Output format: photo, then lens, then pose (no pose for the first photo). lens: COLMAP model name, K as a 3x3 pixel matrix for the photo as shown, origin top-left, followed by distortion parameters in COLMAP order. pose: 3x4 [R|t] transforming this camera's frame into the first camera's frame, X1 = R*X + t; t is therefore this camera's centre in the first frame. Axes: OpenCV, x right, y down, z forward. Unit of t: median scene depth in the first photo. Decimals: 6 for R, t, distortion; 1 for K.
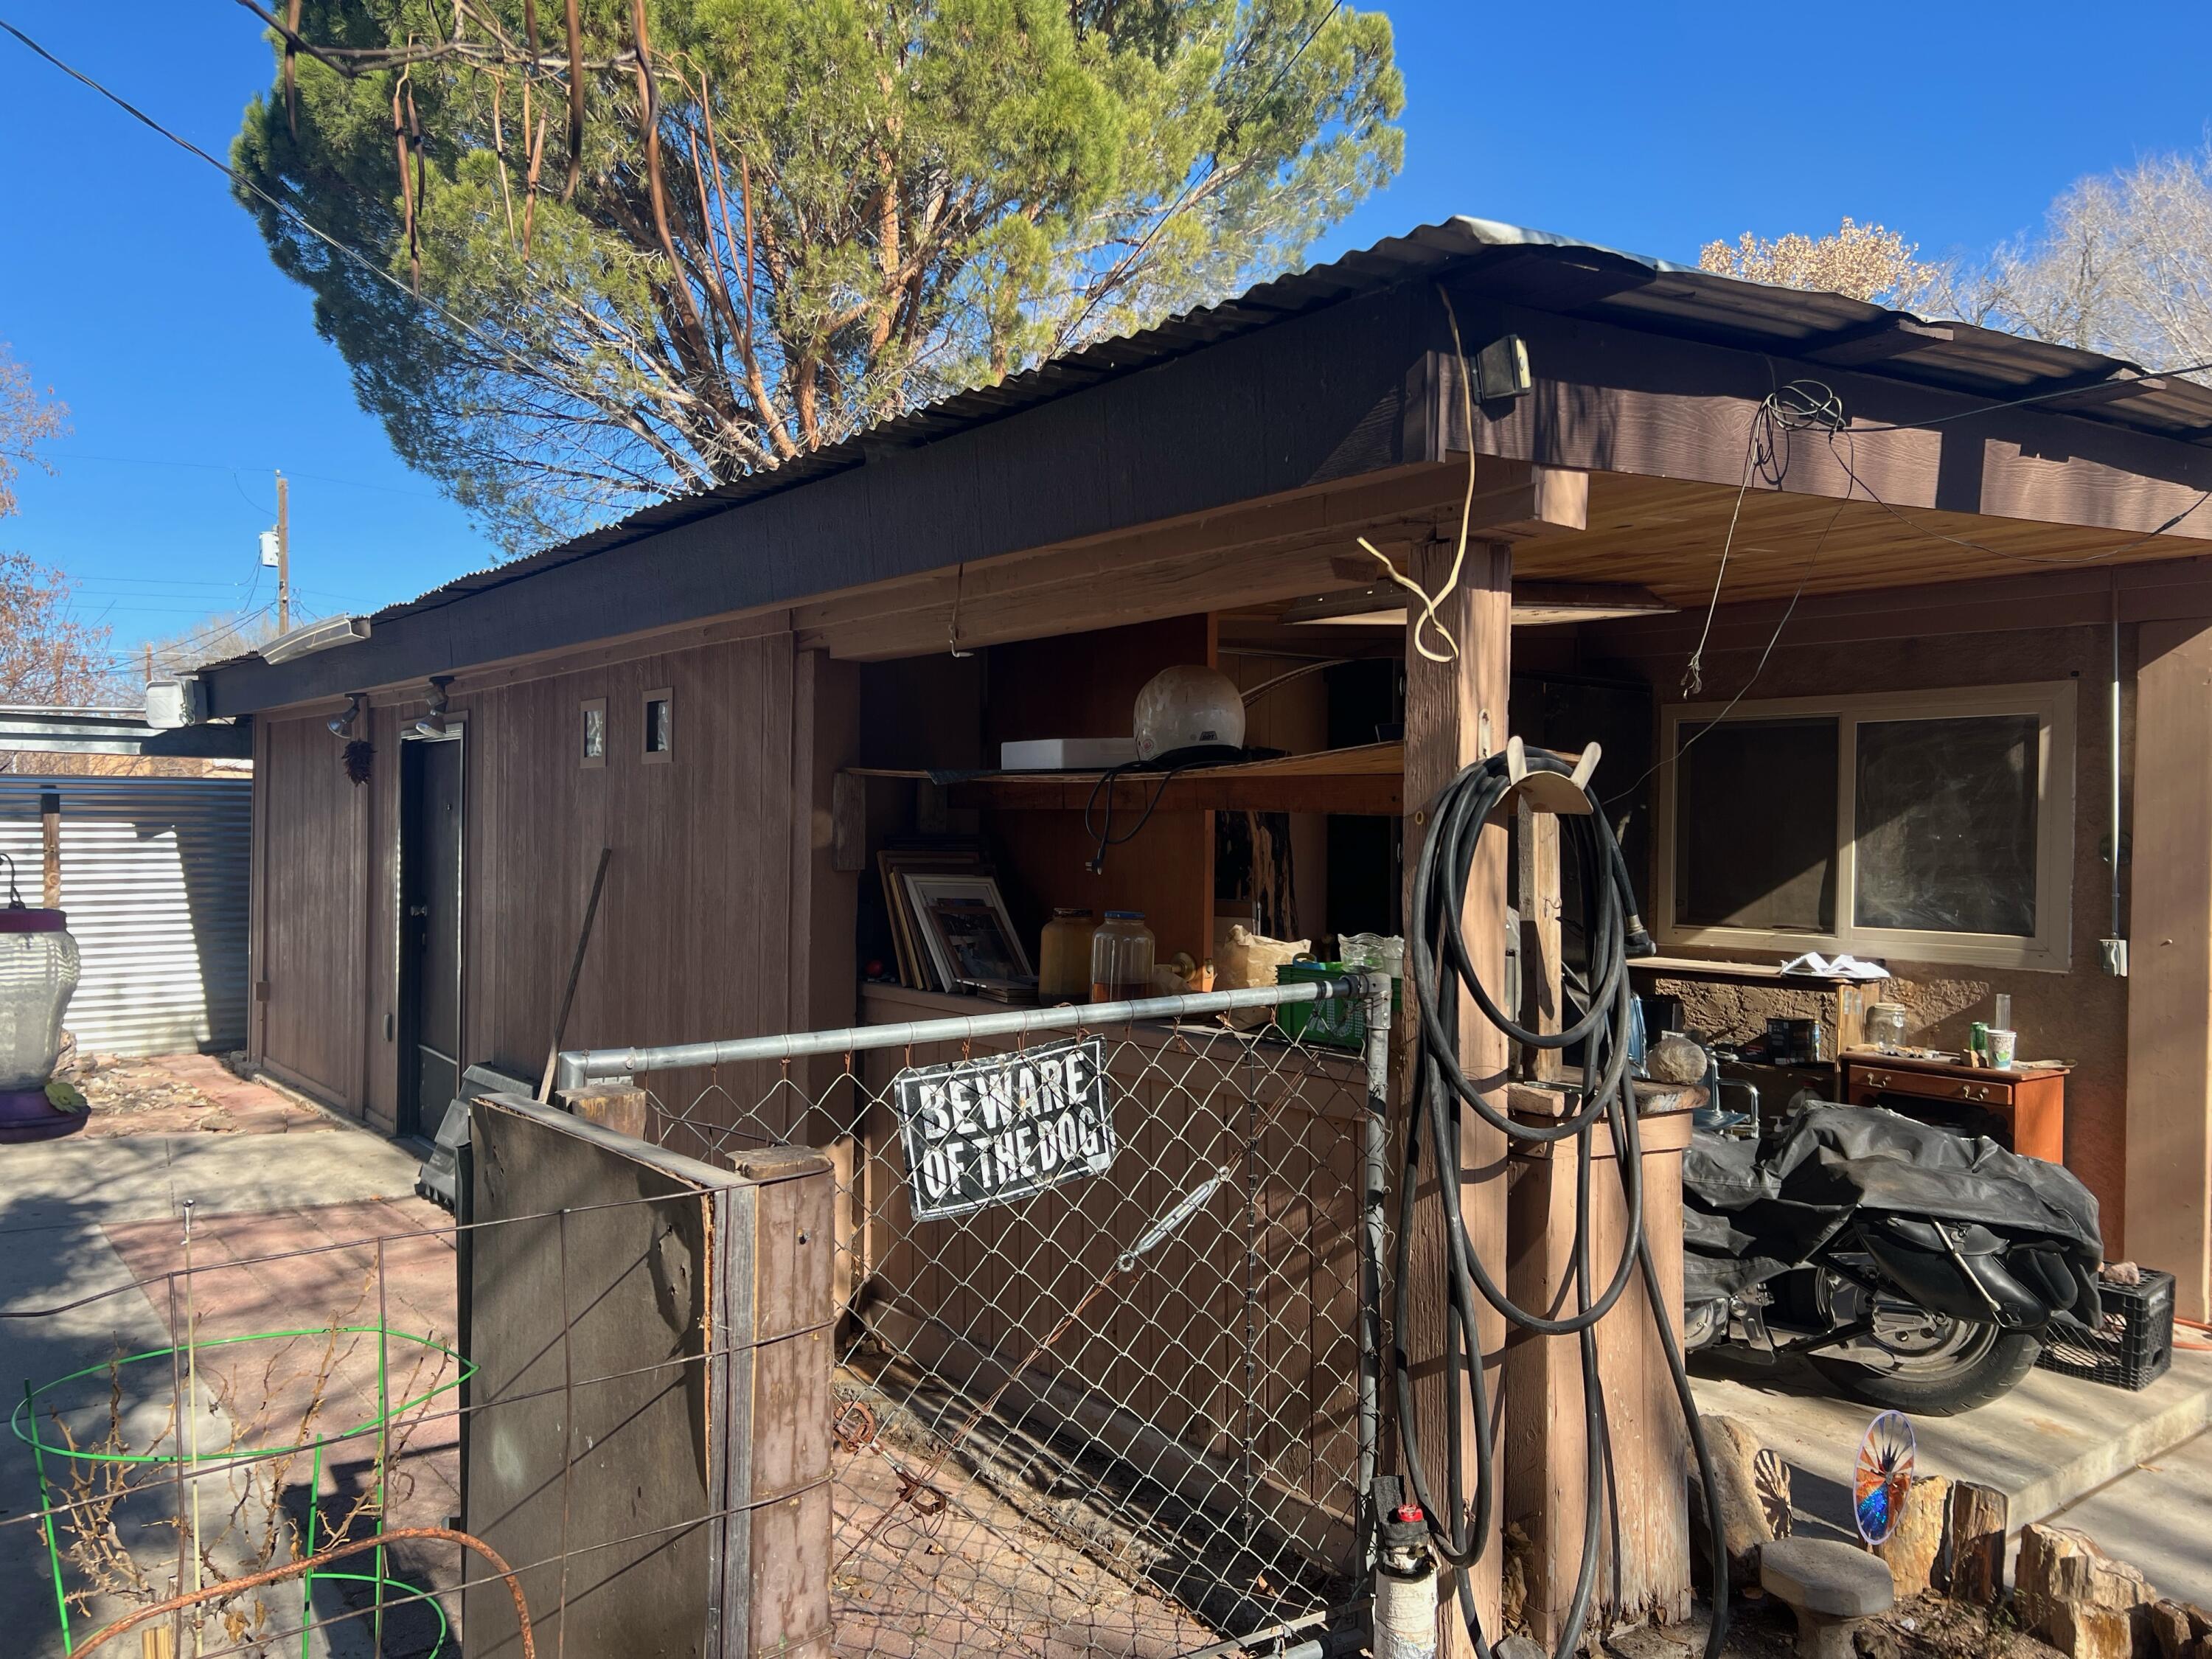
lens RADIAL K [[1685.1, 0, 1106.5], [0, 1685.1, 825.8], [0, 0, 1]] dist [0.044031, -0.039168]
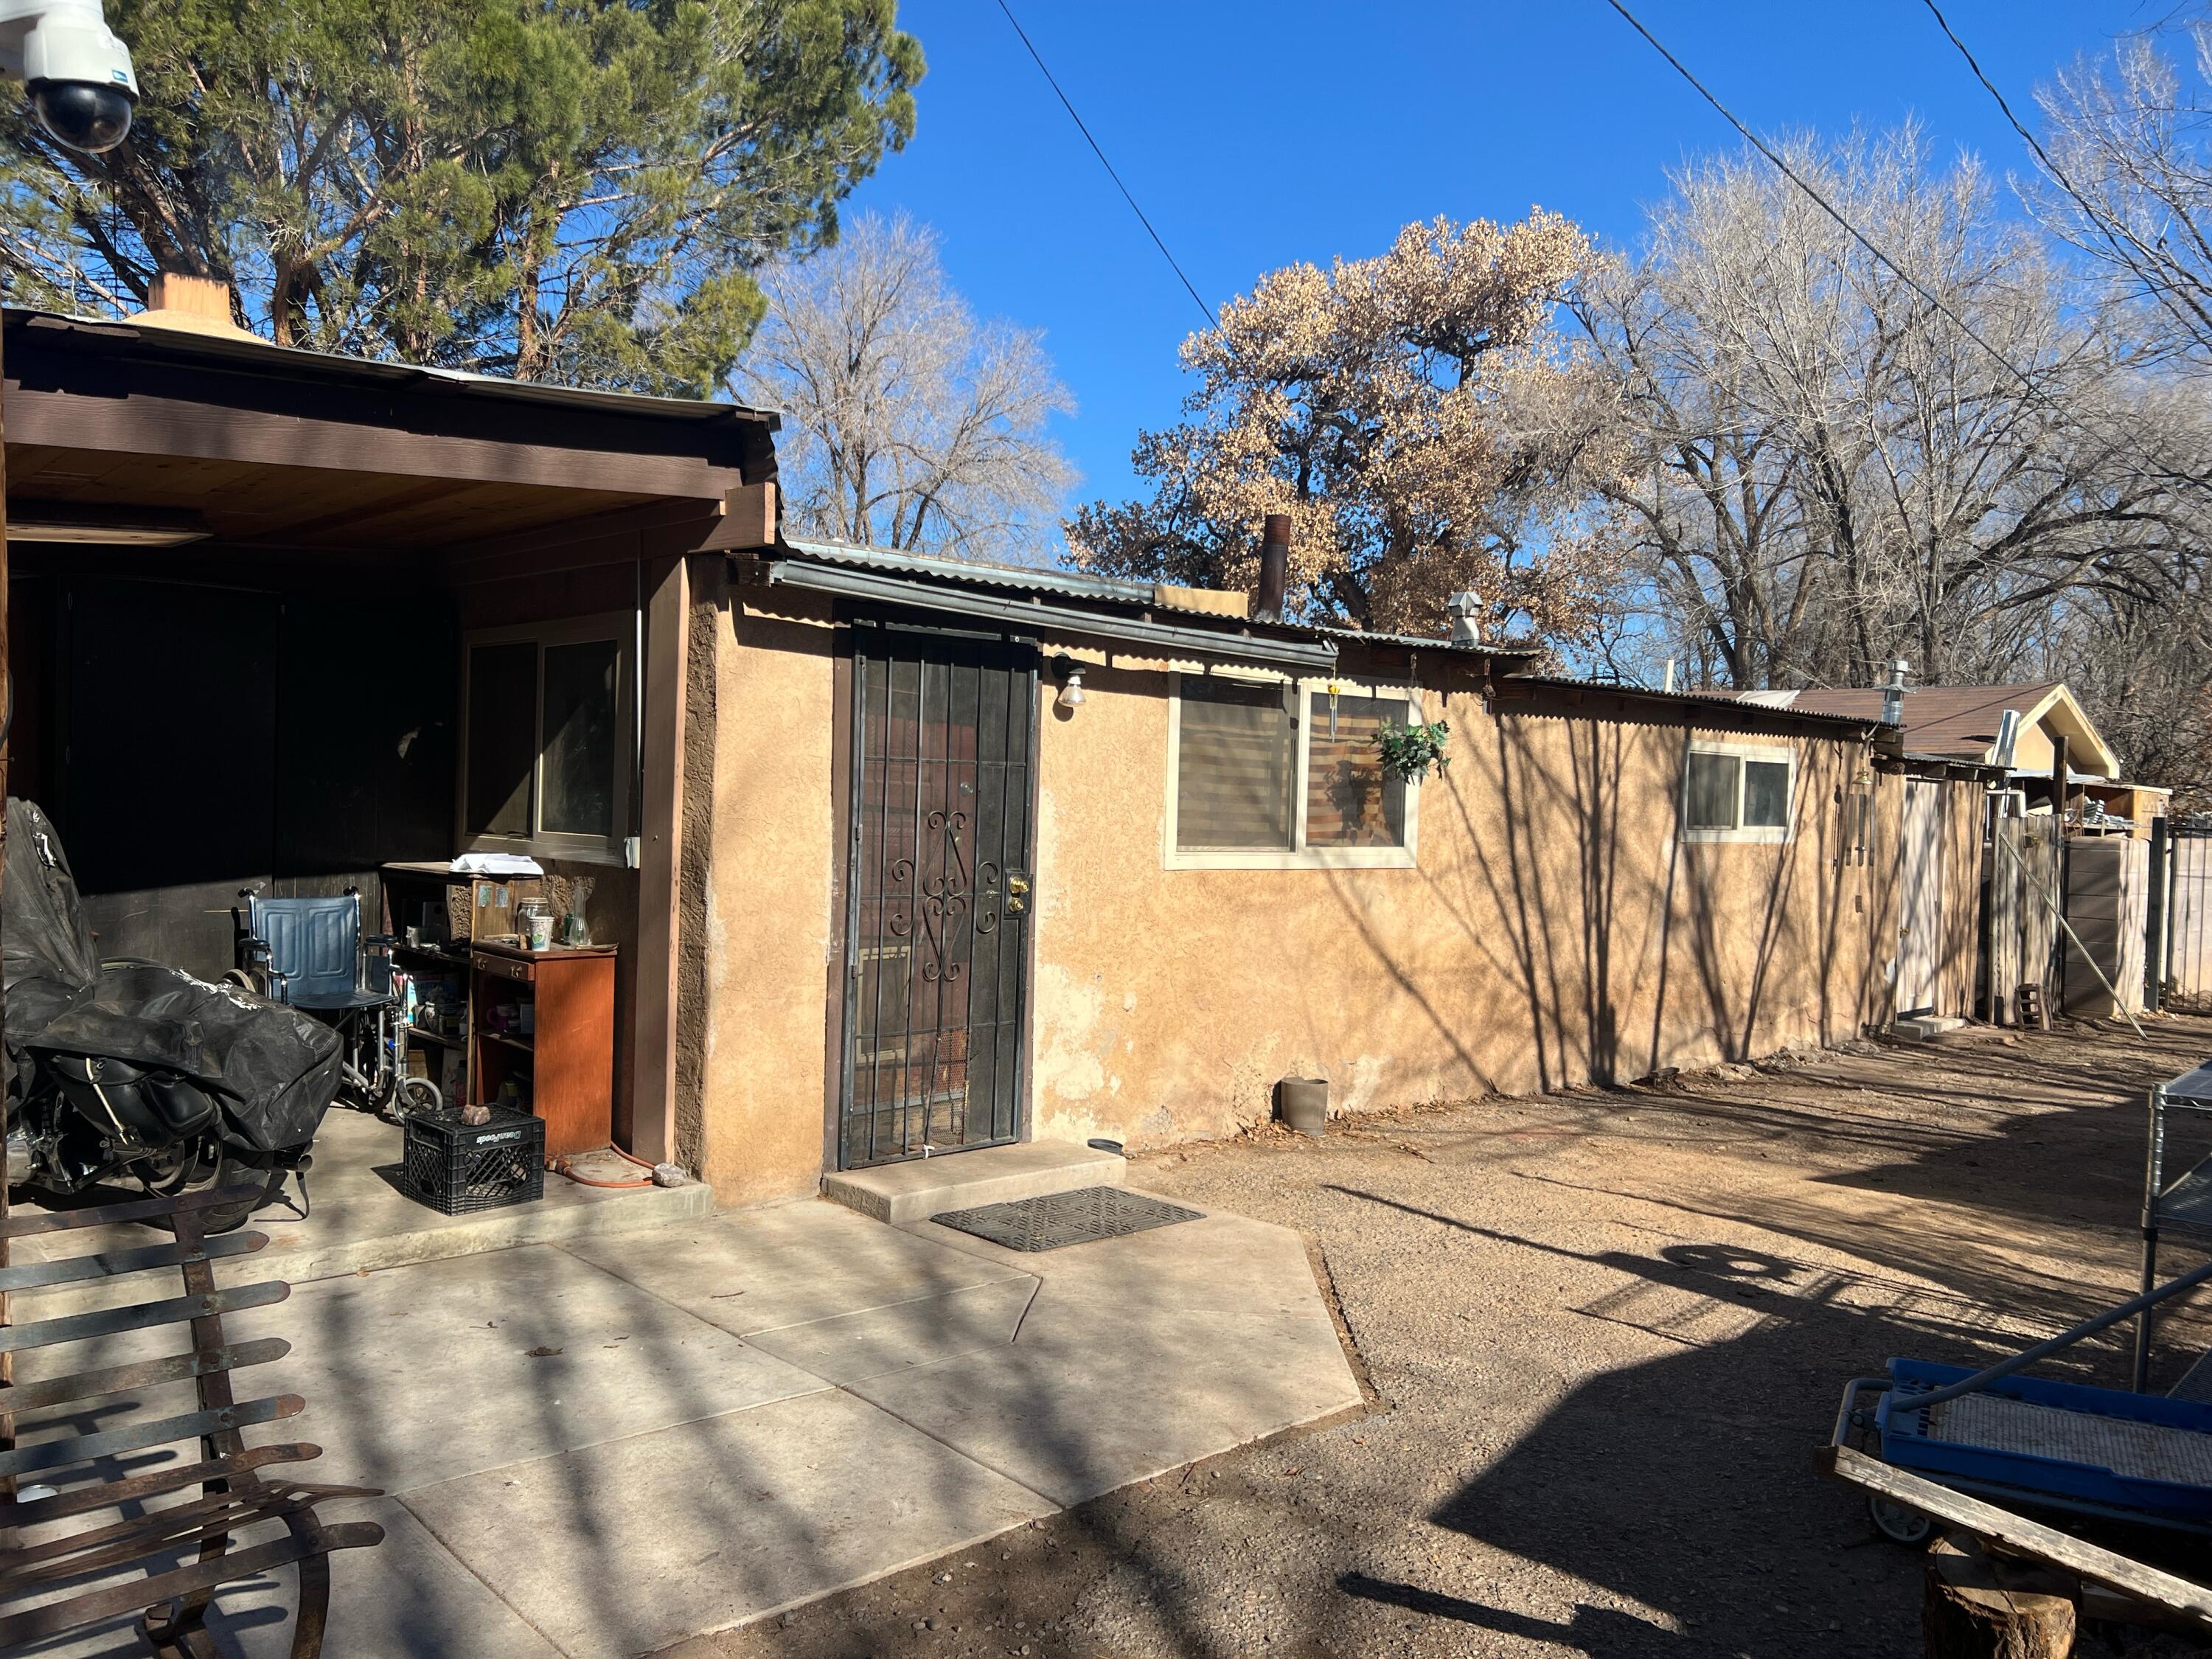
lens RADIAL K [[1685.1, 0, 1107.4], [0, 1685.1, 829.5], [0, 0, 1]] dist [0.044031, -0.039168]
pose [[0.996828, 0.012241, 0.078639, 0.263715], [-0.014011, 0.999660, 0.021994, 0.010616], [-0.078343, -0.023026, 0.996660, -0.051320]]
